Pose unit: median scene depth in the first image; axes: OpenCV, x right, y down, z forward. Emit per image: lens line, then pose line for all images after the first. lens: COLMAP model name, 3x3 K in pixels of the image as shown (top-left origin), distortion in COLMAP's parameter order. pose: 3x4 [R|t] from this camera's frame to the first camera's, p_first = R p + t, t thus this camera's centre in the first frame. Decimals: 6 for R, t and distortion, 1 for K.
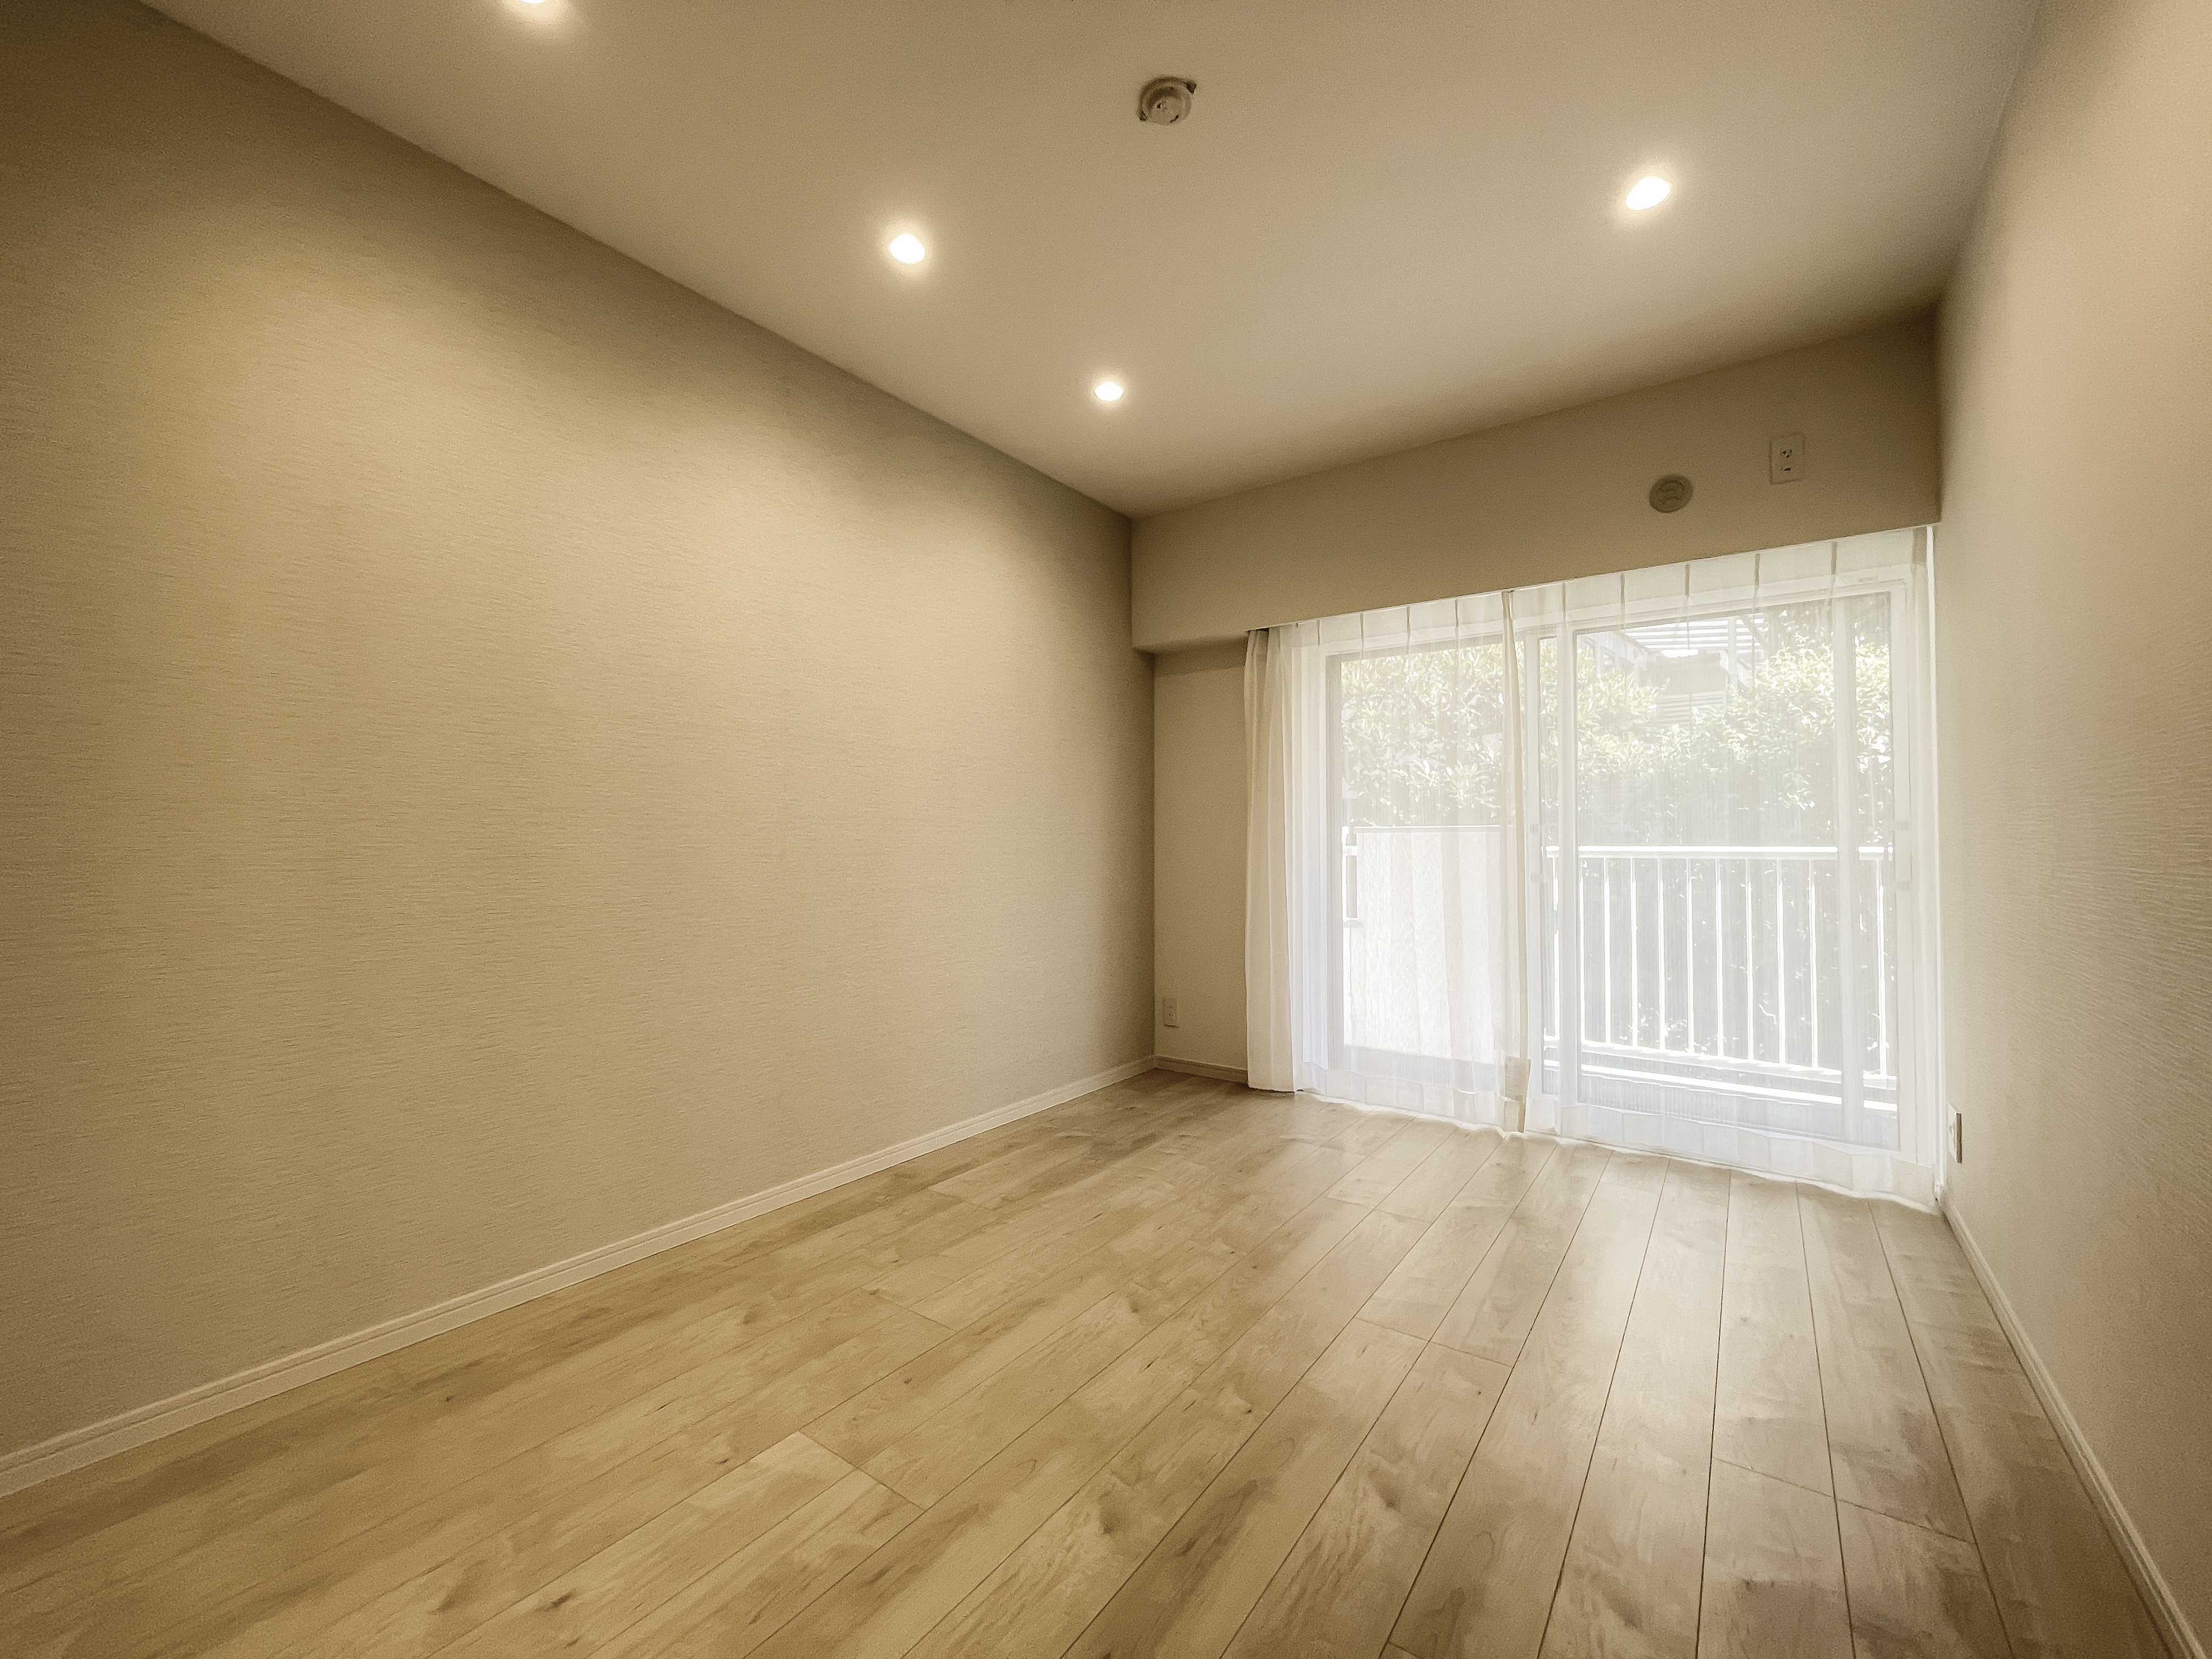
lens RADIAL K [[893.8, 0, 1106.0], [0, 893.8, 829.5], [0, 0, 1]] dist [-0.000479, 0.000187]
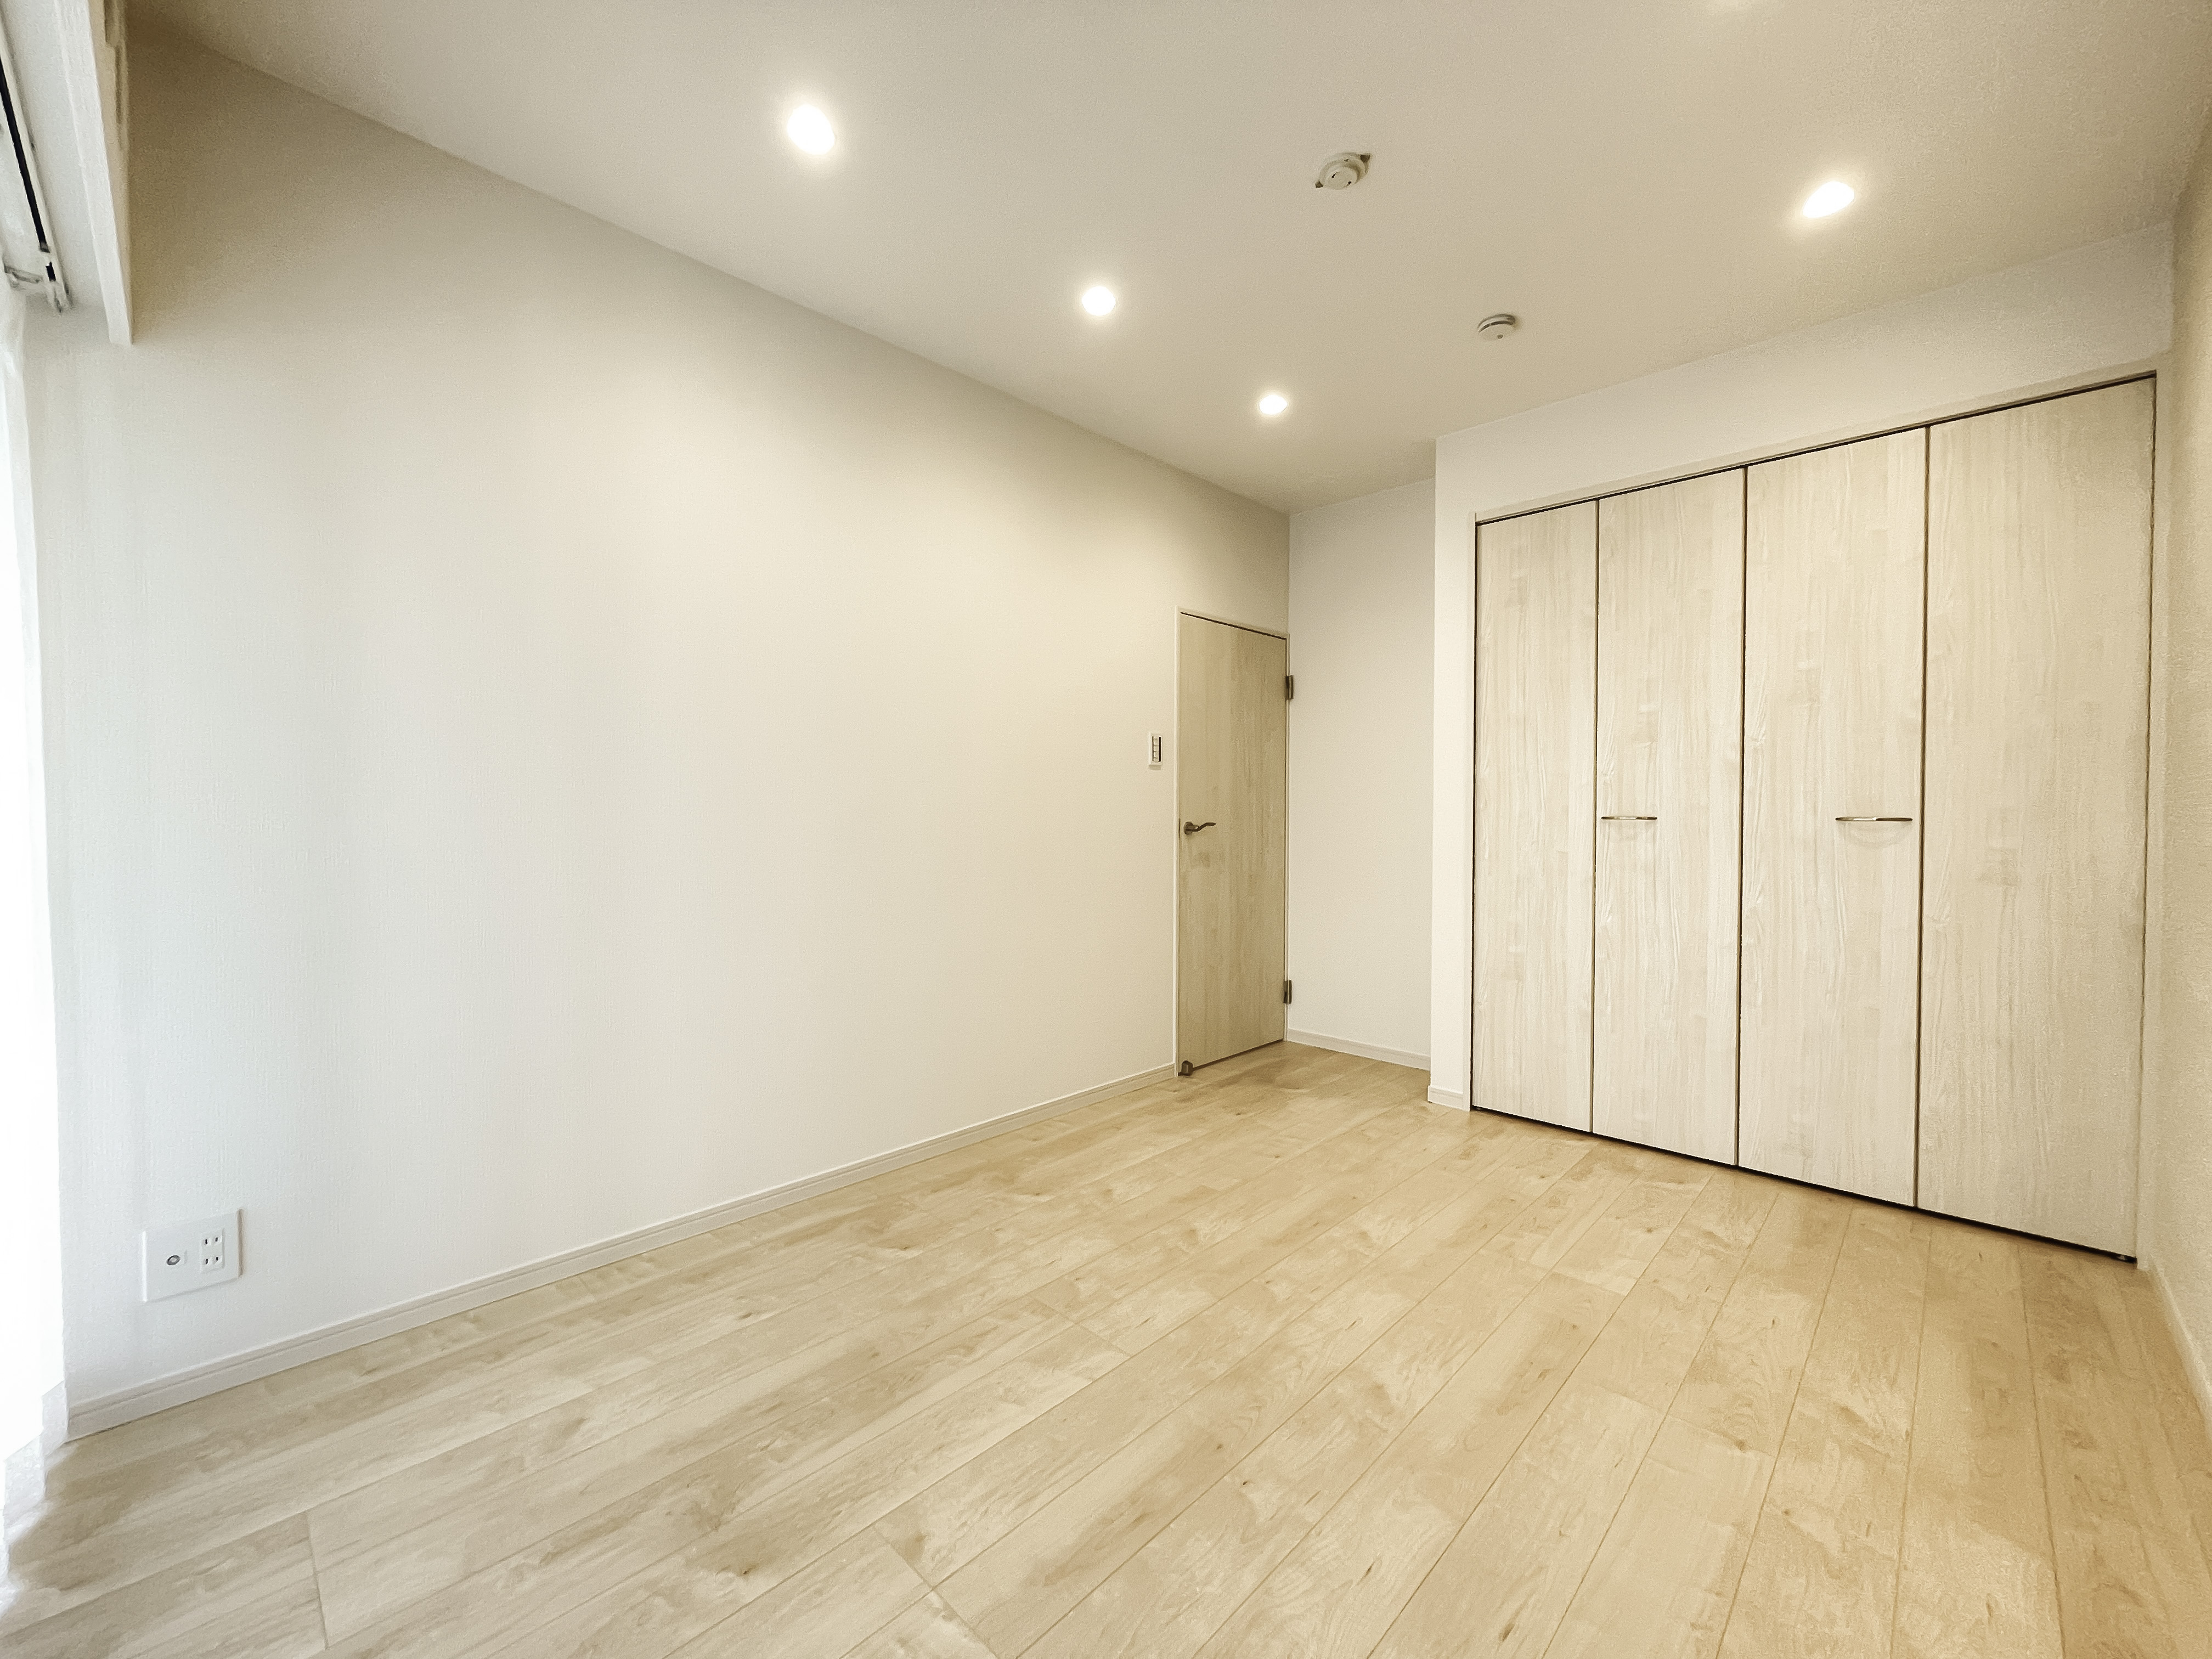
lens RADIAL K [[893.8, 0, 1106.0], [0, 893.8, 829.5], [0, 0, 1]] dist [-0.000479, 0.000187]
pose [[-0.990055, -0.007795, 0.140465, 0.182666], [-0.006750, 0.999946, 0.007916, -0.006080], [-0.140520, 0.006889, -0.990054, 1.951191]]
